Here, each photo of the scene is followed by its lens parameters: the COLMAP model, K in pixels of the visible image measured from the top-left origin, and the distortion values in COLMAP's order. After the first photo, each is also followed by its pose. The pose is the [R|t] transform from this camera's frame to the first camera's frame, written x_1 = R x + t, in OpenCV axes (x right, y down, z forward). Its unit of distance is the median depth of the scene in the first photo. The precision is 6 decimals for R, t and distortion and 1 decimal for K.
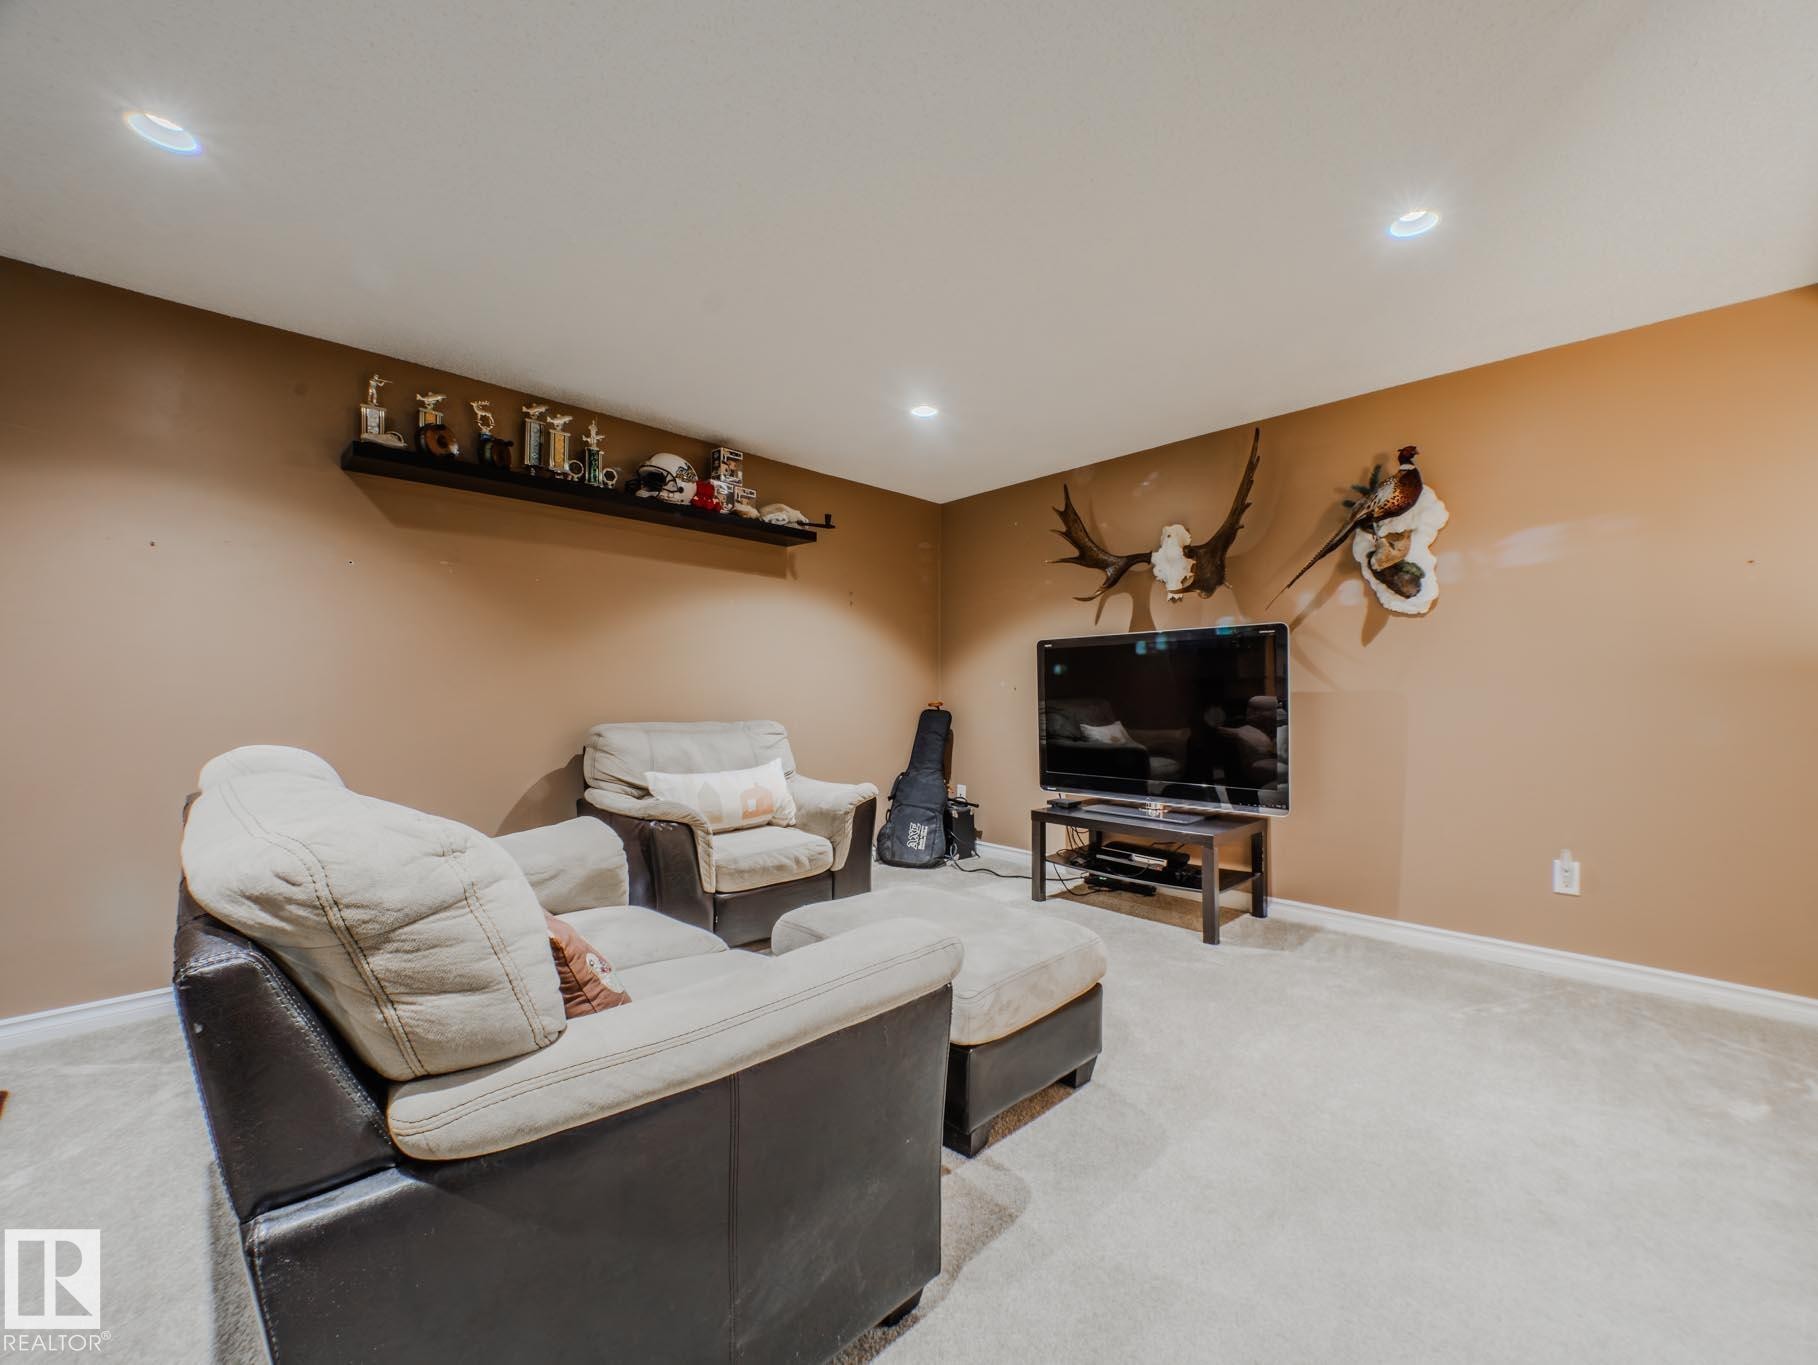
lens RADIAL K [[748.4, 0, 910.0], [0, 748.4, 691.1], [0, 0, 1]] dist [-0.003082, -0.004495]
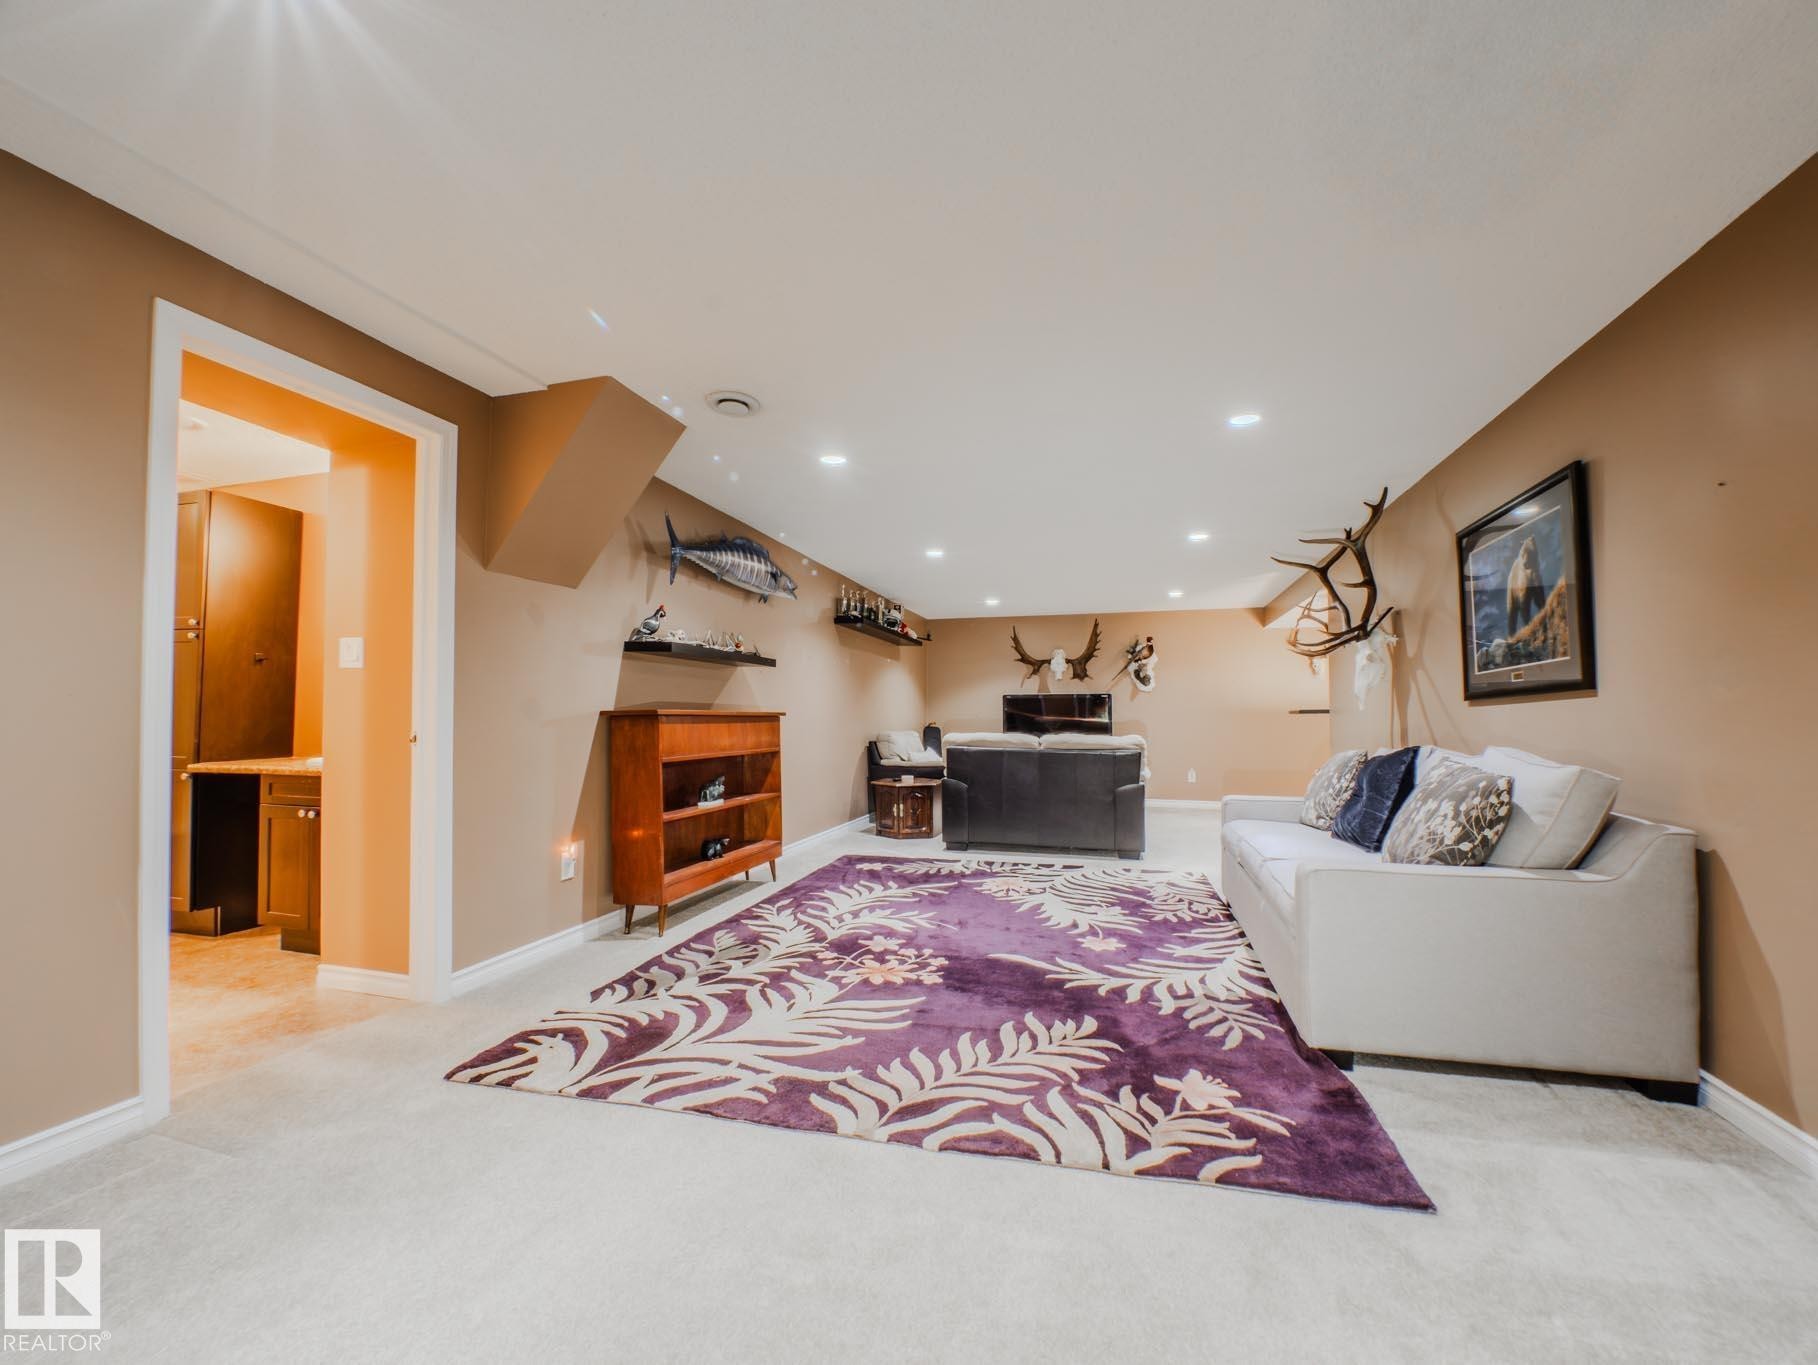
lens RADIAL K [[748.4, 0, 920.6], [0, 748.4, 691.6], [0, 0, 1]] dist [-0.003082, -0.004495]
pose [[0.867011, 0.020609, 0.497862, -1.380339], [-0.007567, 0.999574, -0.028200, -0.013773], [-0.498231, 0.020682, 0.866798, -0.971754]]
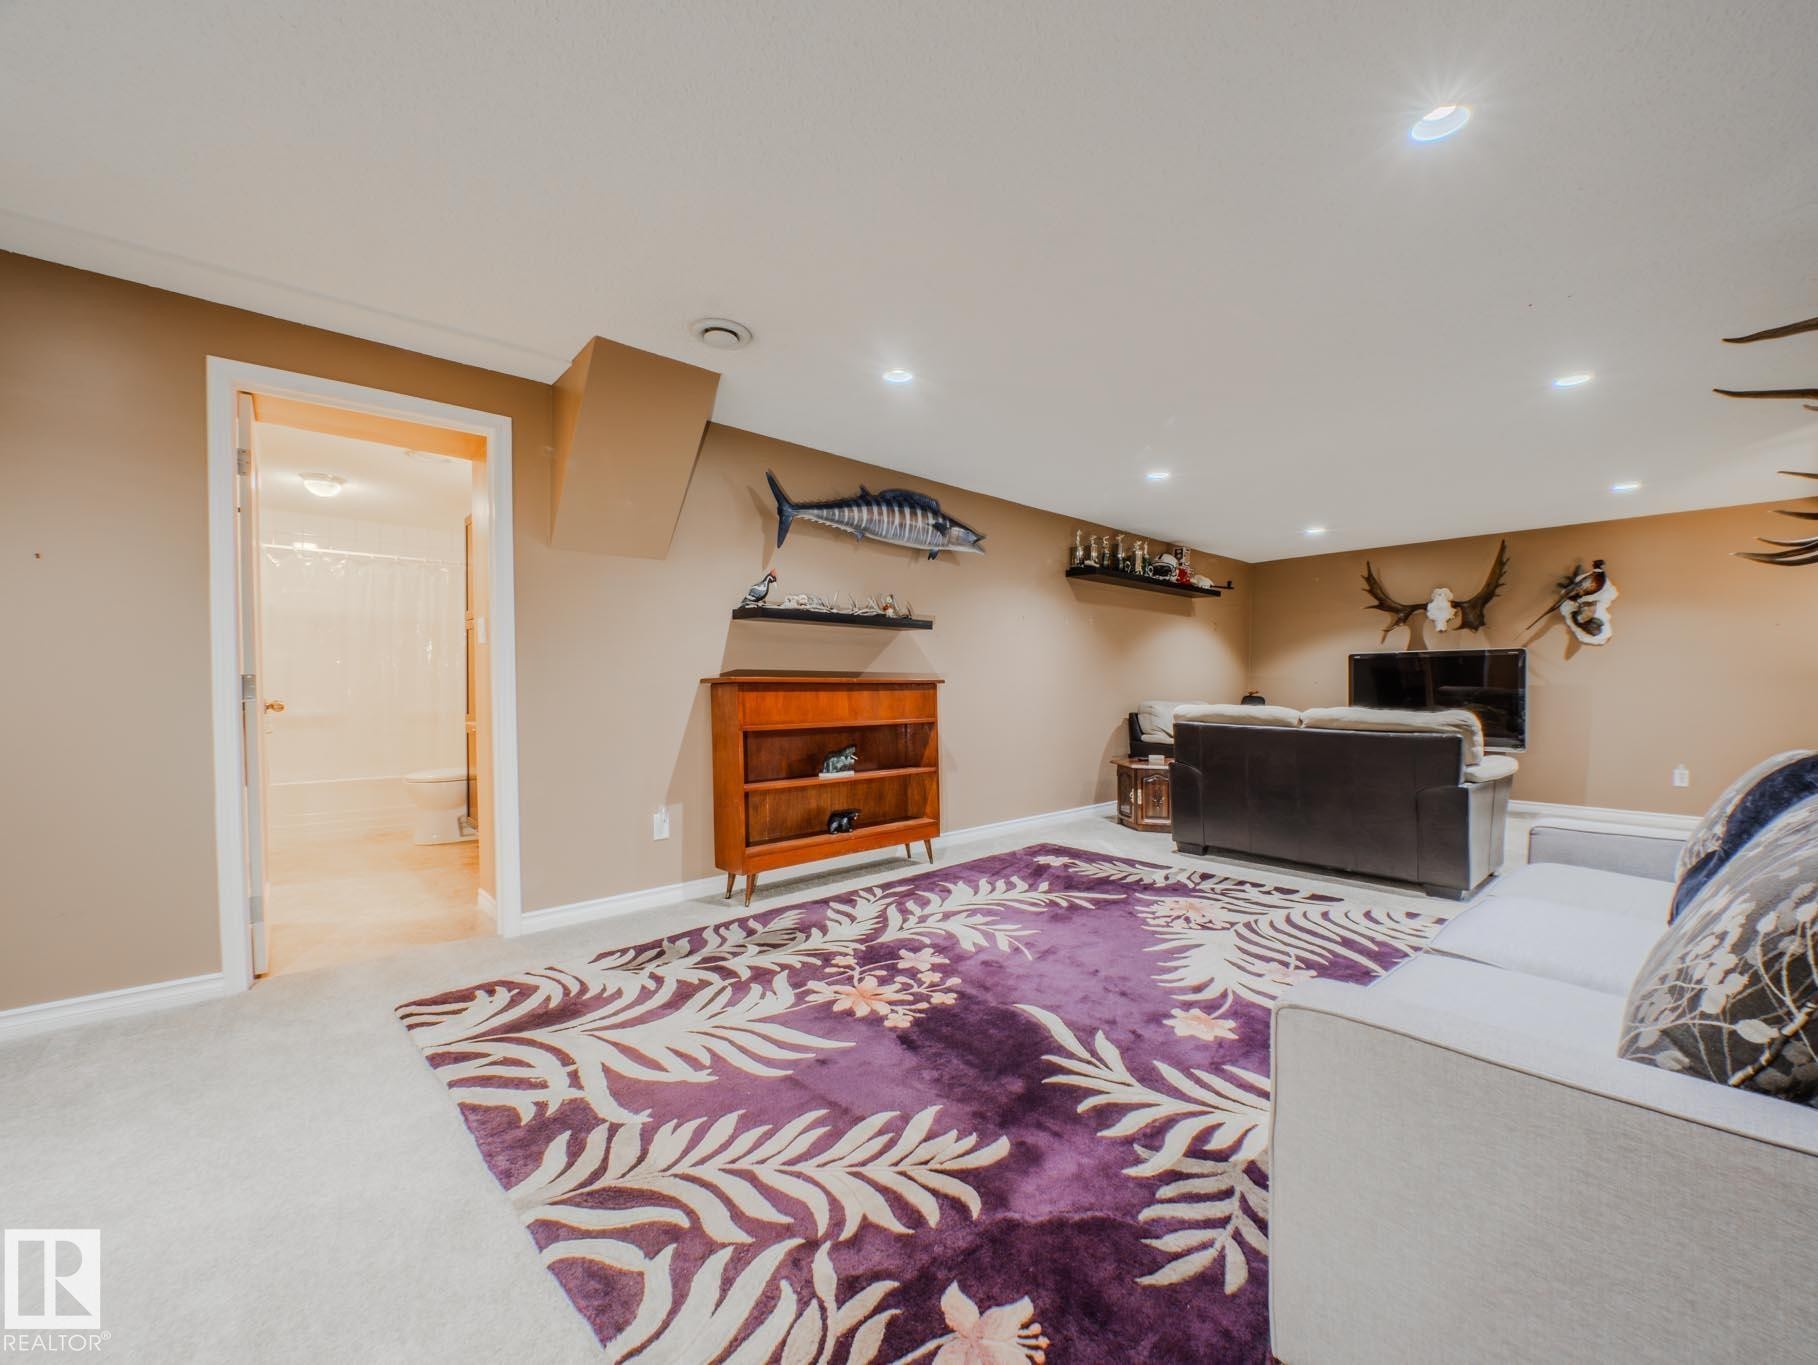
lens RADIAL K [[748.4, 0, 913.2], [0, 748.4, 687.5], [0, 0, 1]] dist [-0.003082, -0.004495]
pose [[0.998679, 0.002202, -0.051336, -0.870986], [-0.001572, 0.999923, 0.012297, -0.012889], [0.051359, -0.012200, 0.998606, -0.884856]]
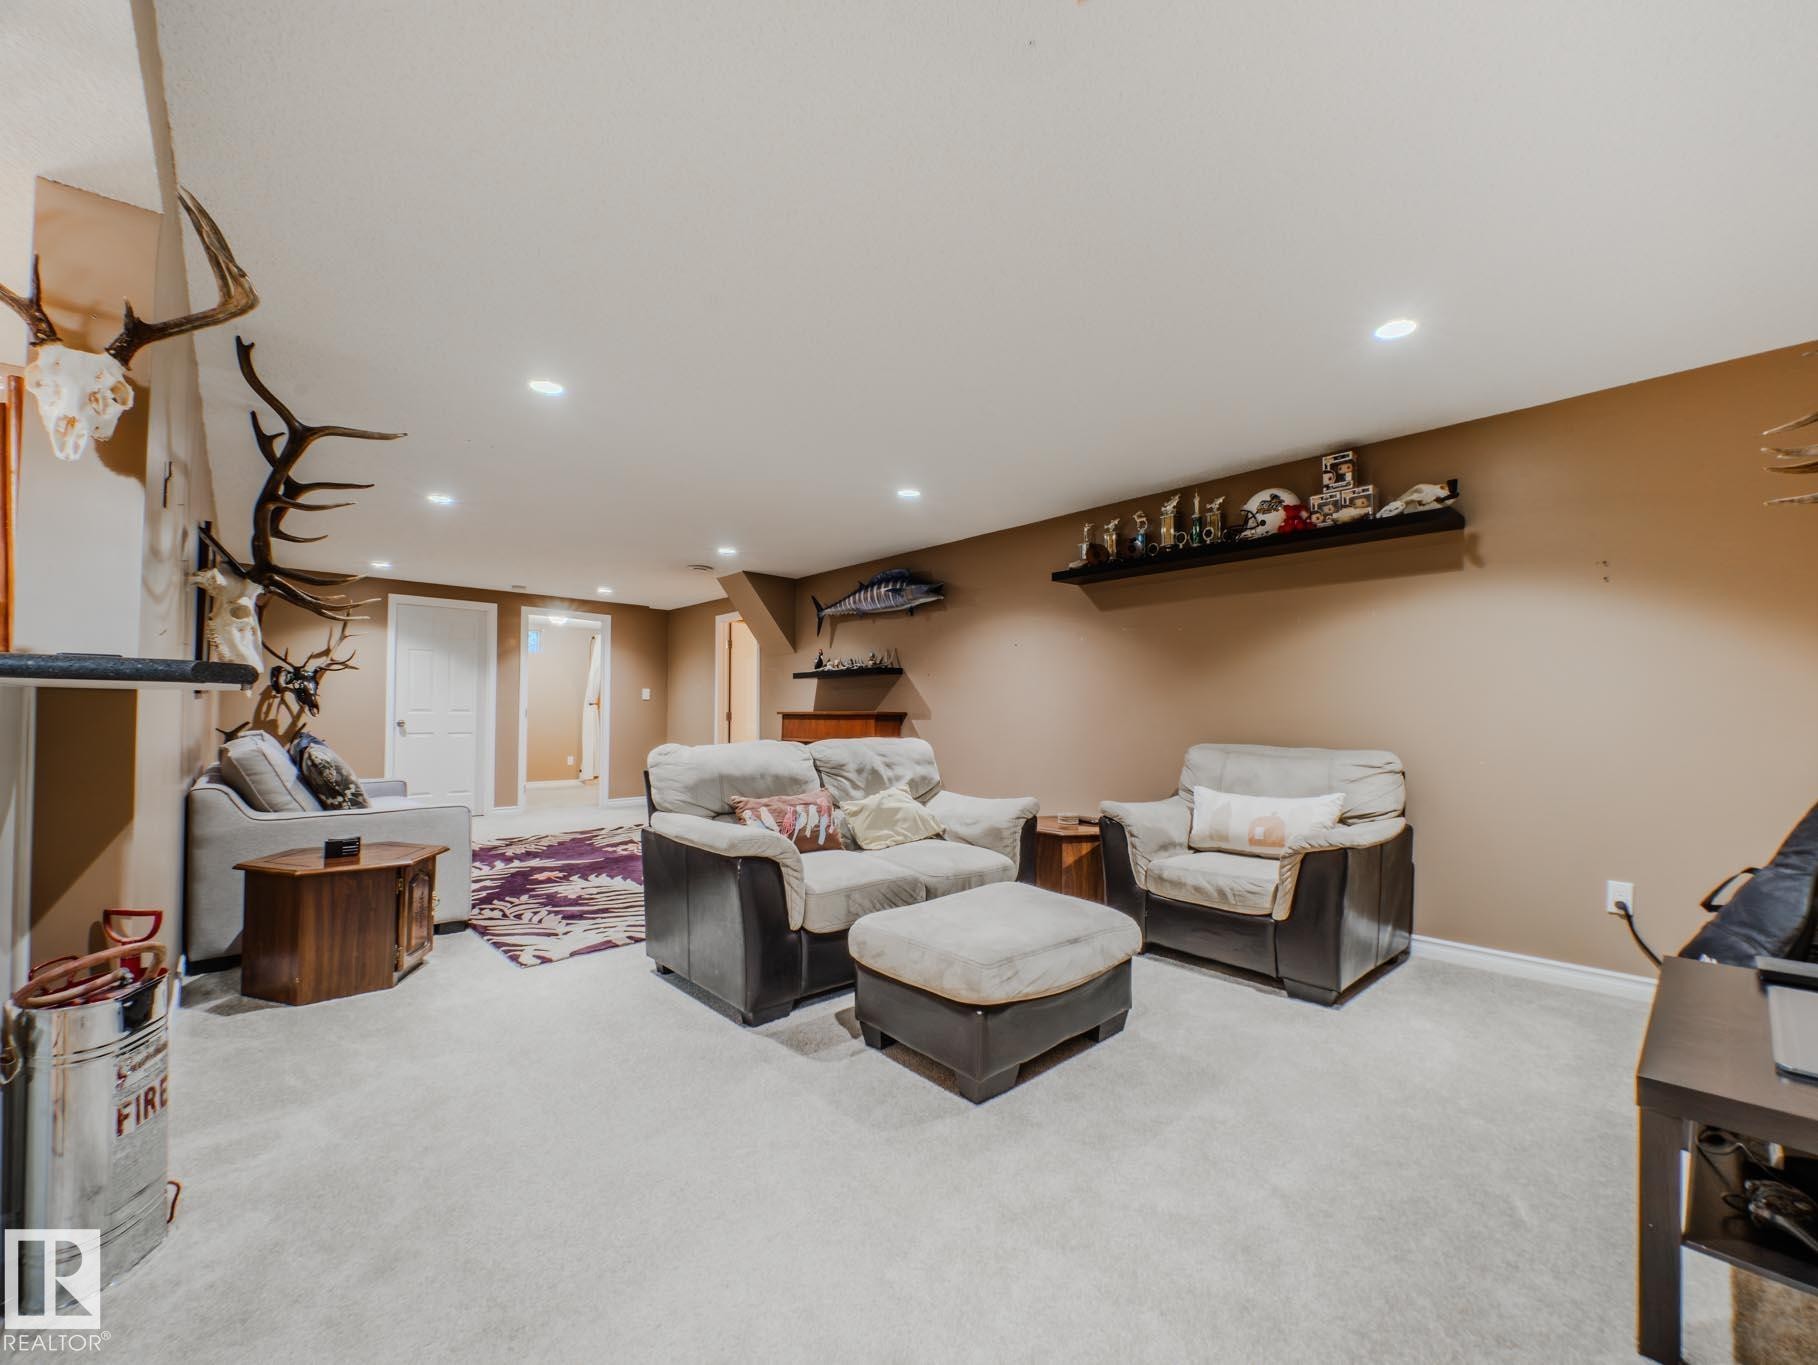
lens RADIAL K [[748.4, 0, 920.2], [0, 748.4, 684.9], [0, 0, 1]] dist [-0.003082, -0.004495]
pose [[-0.047651, -0.042250, -0.997970, 0.766586], [0.002570, 0.999097, -0.042420, -0.000442], [0.998861, -0.004586, -0.047499, 0.586361]]
